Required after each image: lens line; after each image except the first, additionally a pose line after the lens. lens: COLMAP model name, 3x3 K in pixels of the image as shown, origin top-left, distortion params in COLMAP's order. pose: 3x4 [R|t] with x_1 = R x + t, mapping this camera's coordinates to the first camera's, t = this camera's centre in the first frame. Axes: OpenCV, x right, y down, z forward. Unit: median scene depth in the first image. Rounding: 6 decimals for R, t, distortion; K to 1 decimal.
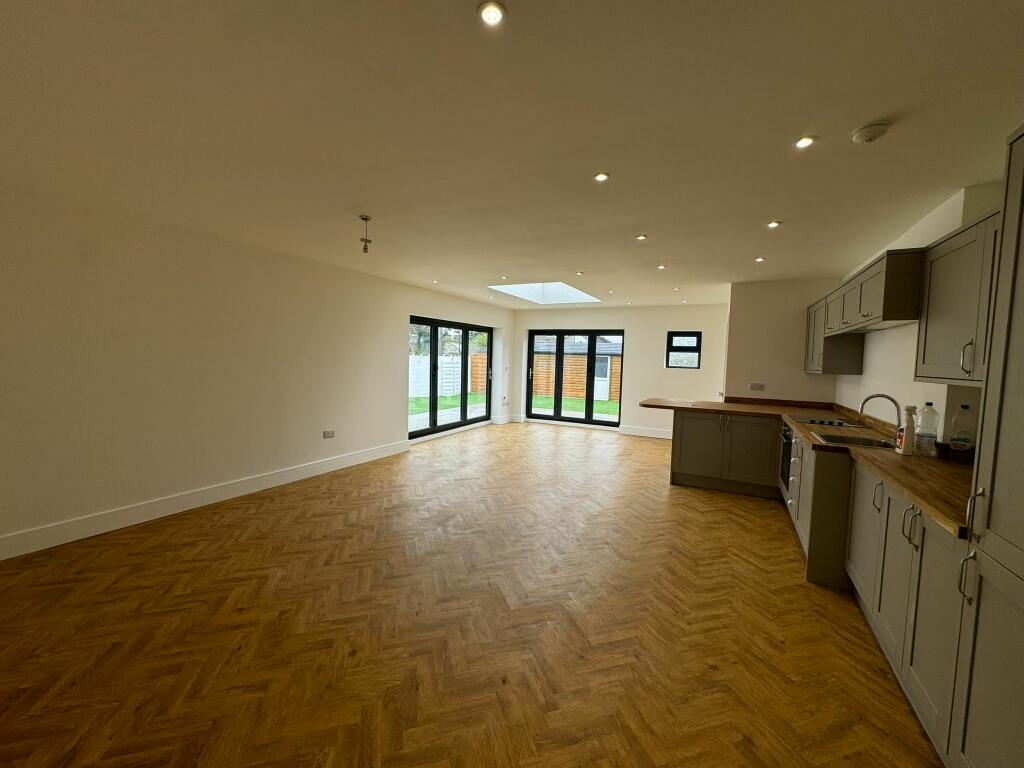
lens RADIAL K [[408.3, 0, 512.2], [0, 408.3, 382.3], [0, 0, 1]] dist [-0.002270, -0.000250]
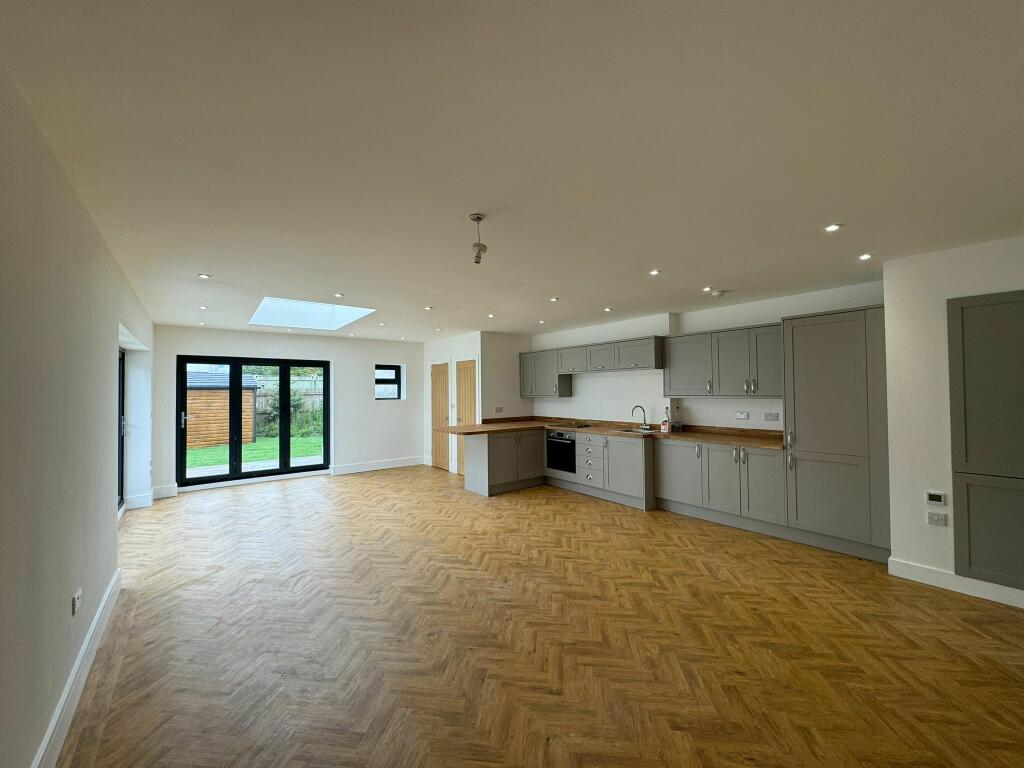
lens RADIAL K [[408.3, 0, 512.2], [0, 408.3, 382.3], [0, 0, 1]] dist [-0.002270, -0.000250]
pose [[0.410724, -0.013778, 0.911655, -0.688019], [0.076767, 0.996858, -0.019520, -0.055260], [-0.908522, 0.078002, 0.410492, 0.445645]]
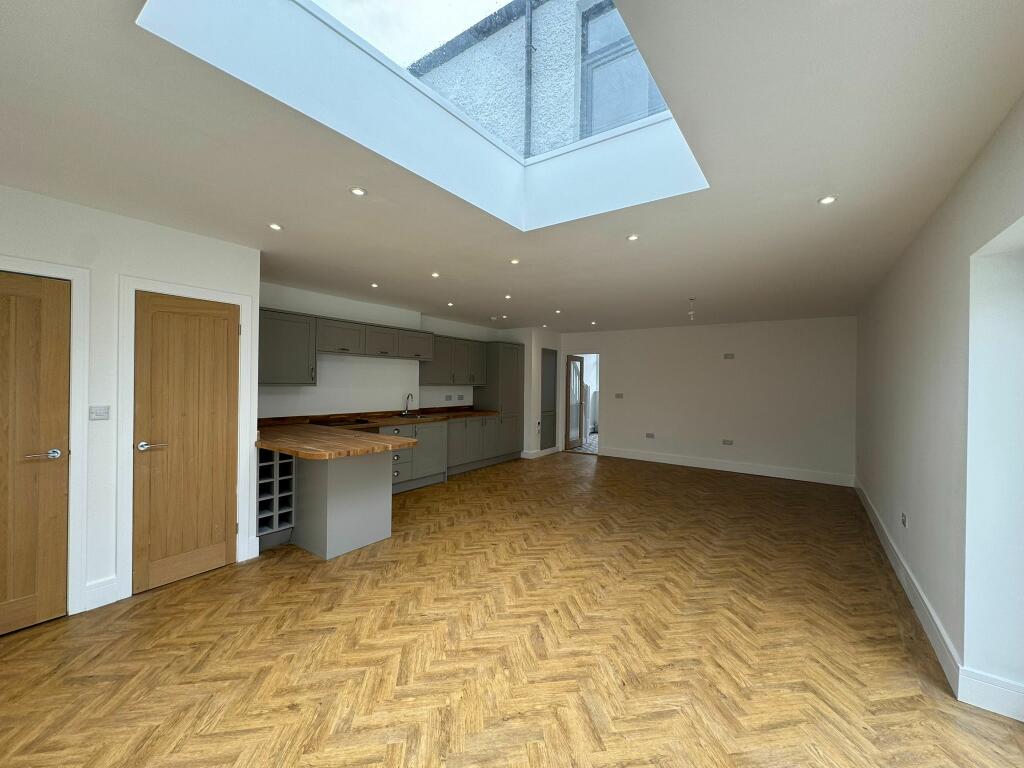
lens RADIAL K [[408.3, 0, 512.2], [0, 408.3, 382.3], [0, 0, 1]] dist [-0.002270, -0.000250]
pose [[-0.989668, -0.041814, 0.137148, 0.066049], [-0.033416, 0.997455, 0.062980, -0.106380], [-0.139432, 0.057746, -0.988546, 1.804188]]
